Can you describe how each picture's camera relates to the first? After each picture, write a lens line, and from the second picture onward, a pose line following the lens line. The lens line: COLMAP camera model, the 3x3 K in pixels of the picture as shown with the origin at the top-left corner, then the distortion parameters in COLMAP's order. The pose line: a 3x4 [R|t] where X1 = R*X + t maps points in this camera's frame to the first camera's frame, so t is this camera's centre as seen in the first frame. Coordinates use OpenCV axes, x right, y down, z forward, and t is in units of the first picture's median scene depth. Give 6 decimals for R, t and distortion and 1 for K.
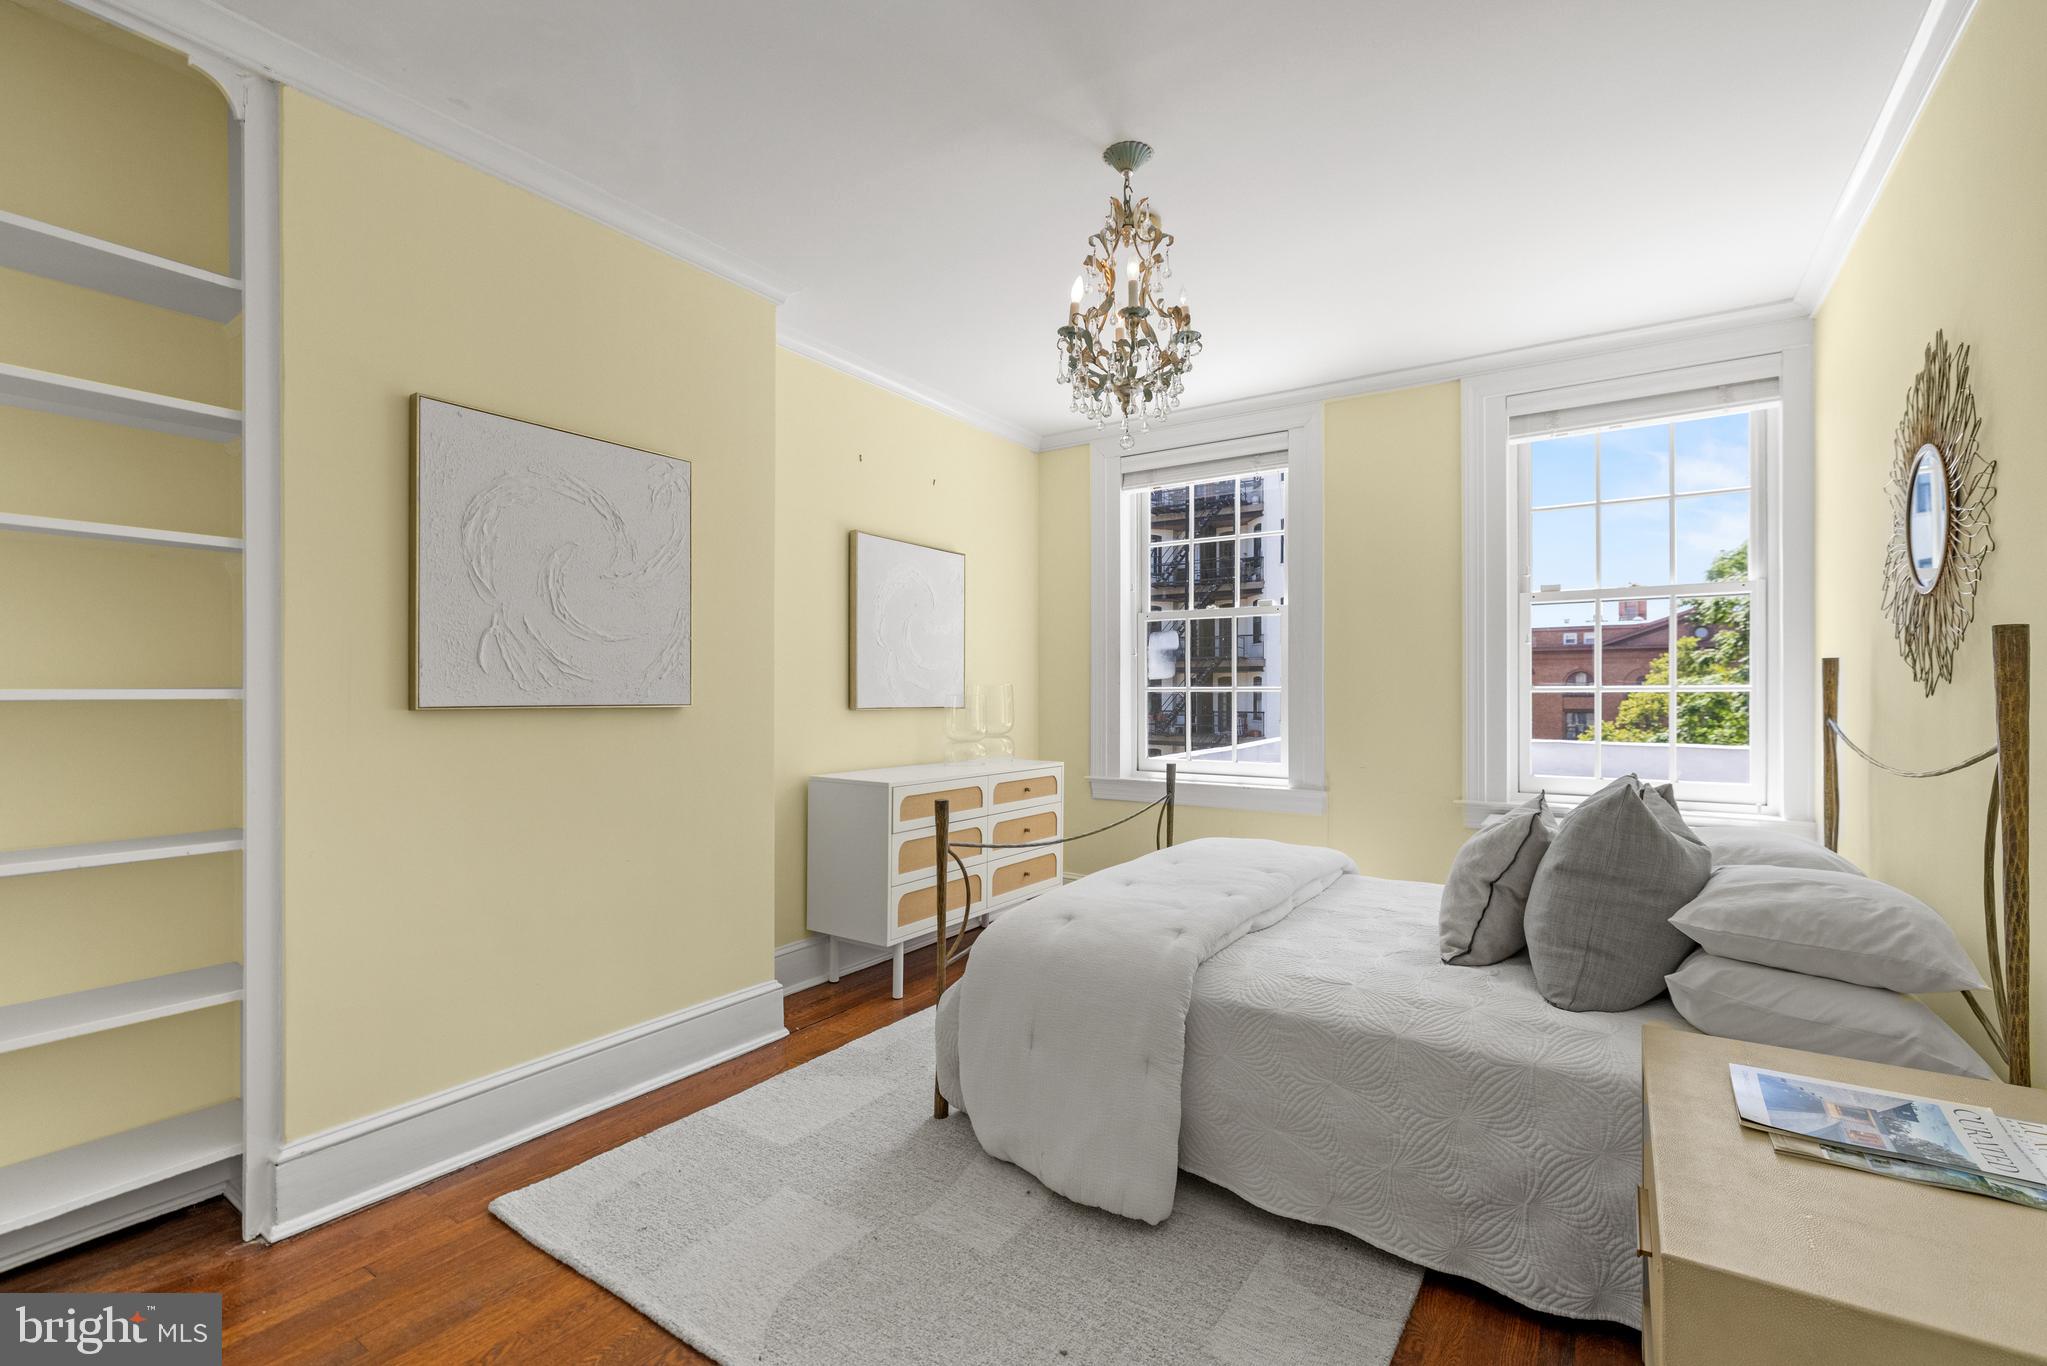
lens RADIAL K [[893.1, 0, 1022.0], [0, 893.1, 690.4], [0, 0, 1]] dist [-0.000523, 0.000185]
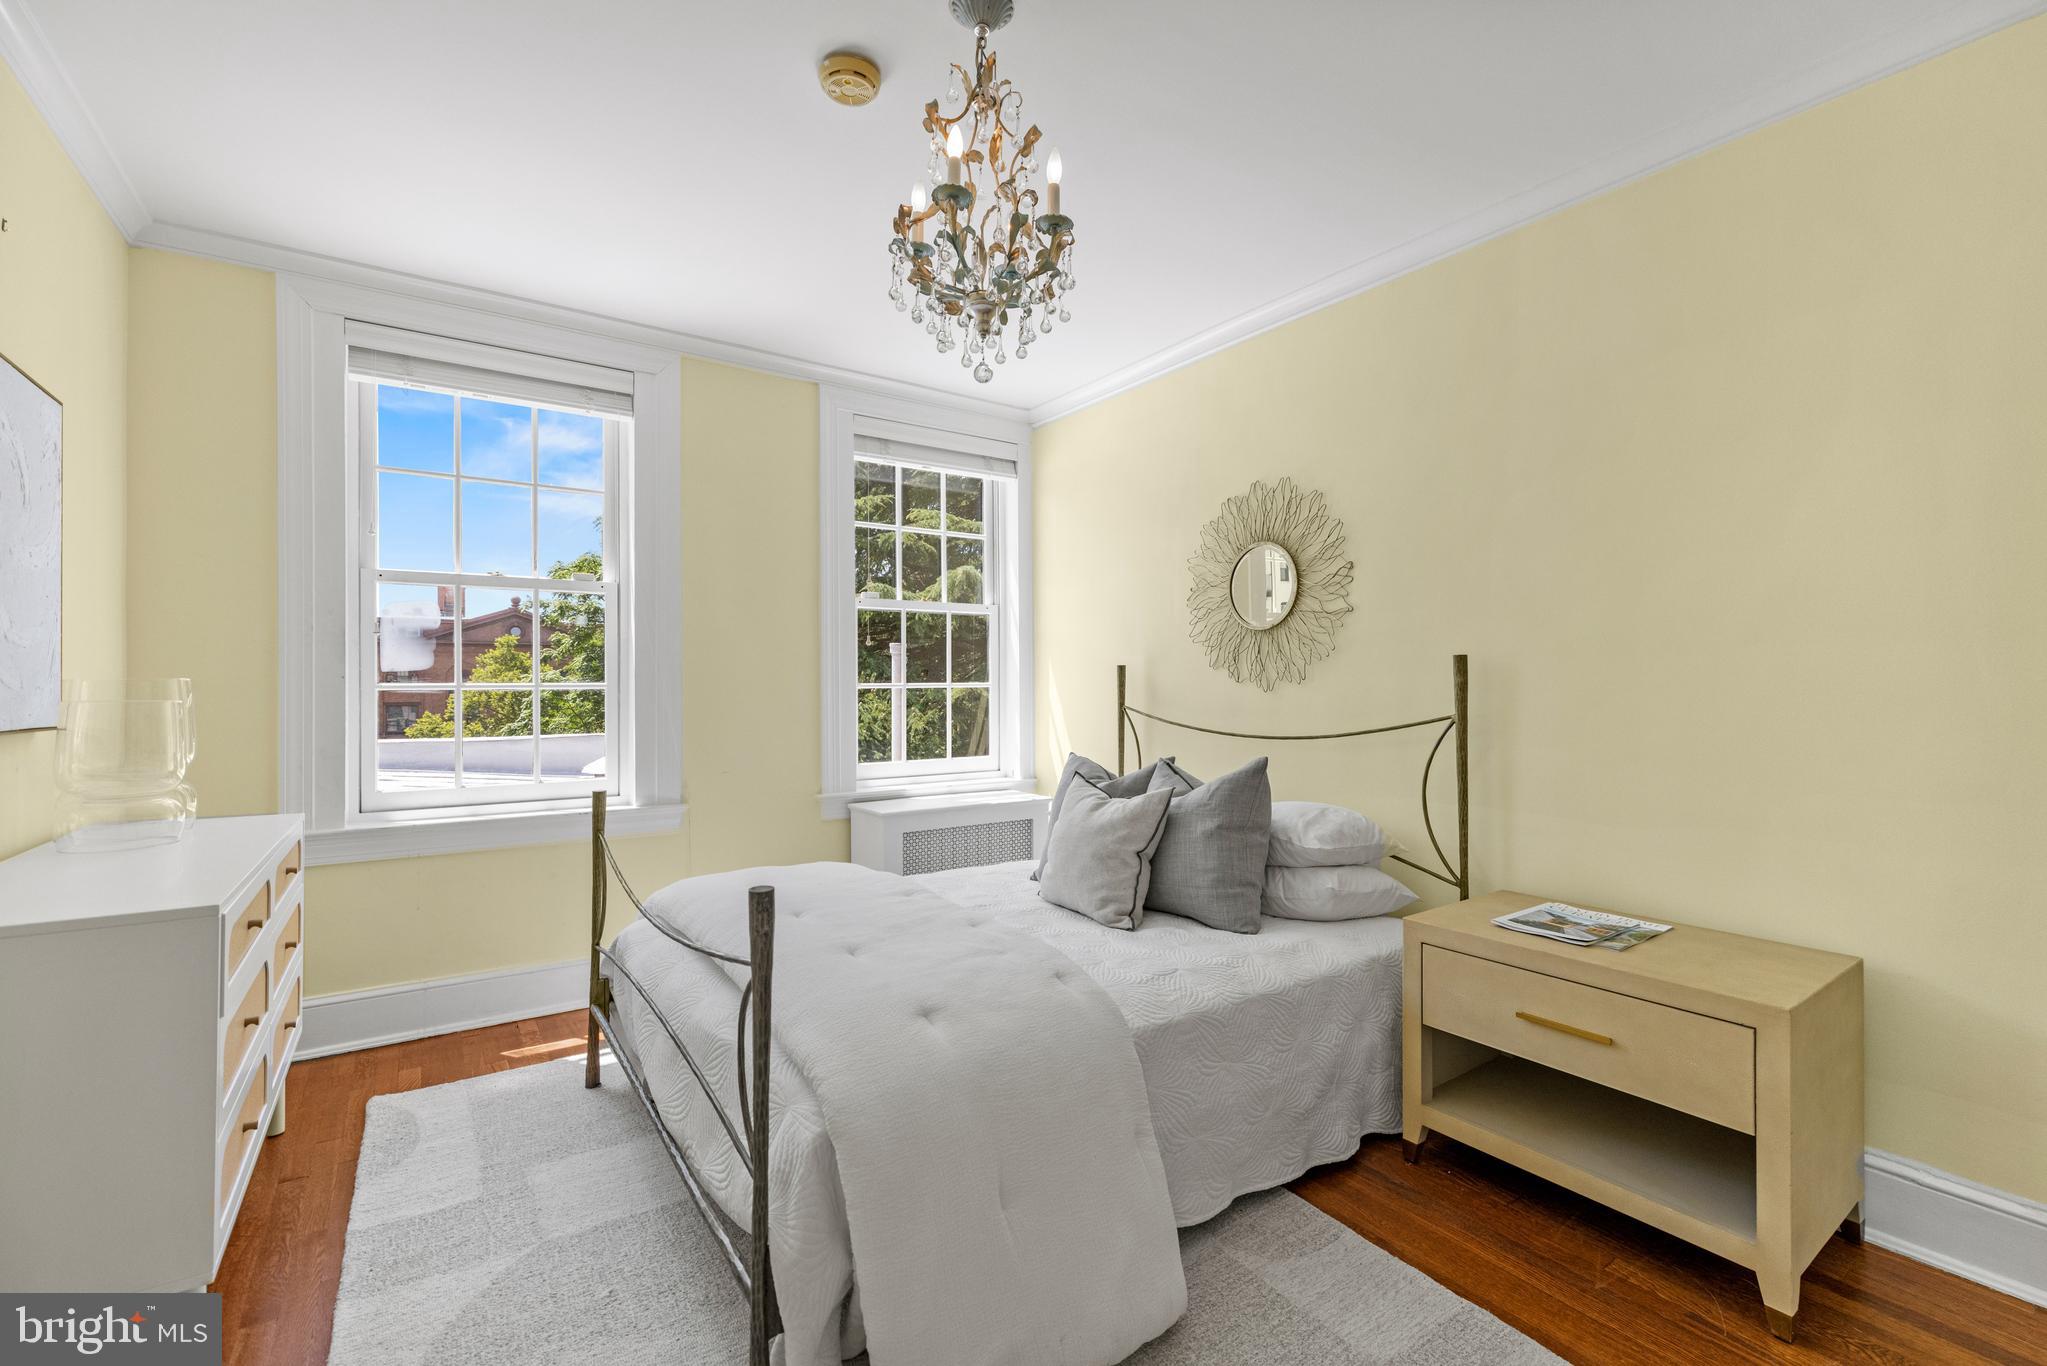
lens RADIAL K [[872.2, 0, 1002.2], [0, 872.2, 682.3], [0, 0, 1]] dist [-0.000123, 0.001407]
pose [[0.381210, 0.001758, 0.924487, -0.601415], [-0.000355, 0.999998, -0.001755, -0.006703], [-0.924488, 0.000341, 0.381210, 0.724775]]
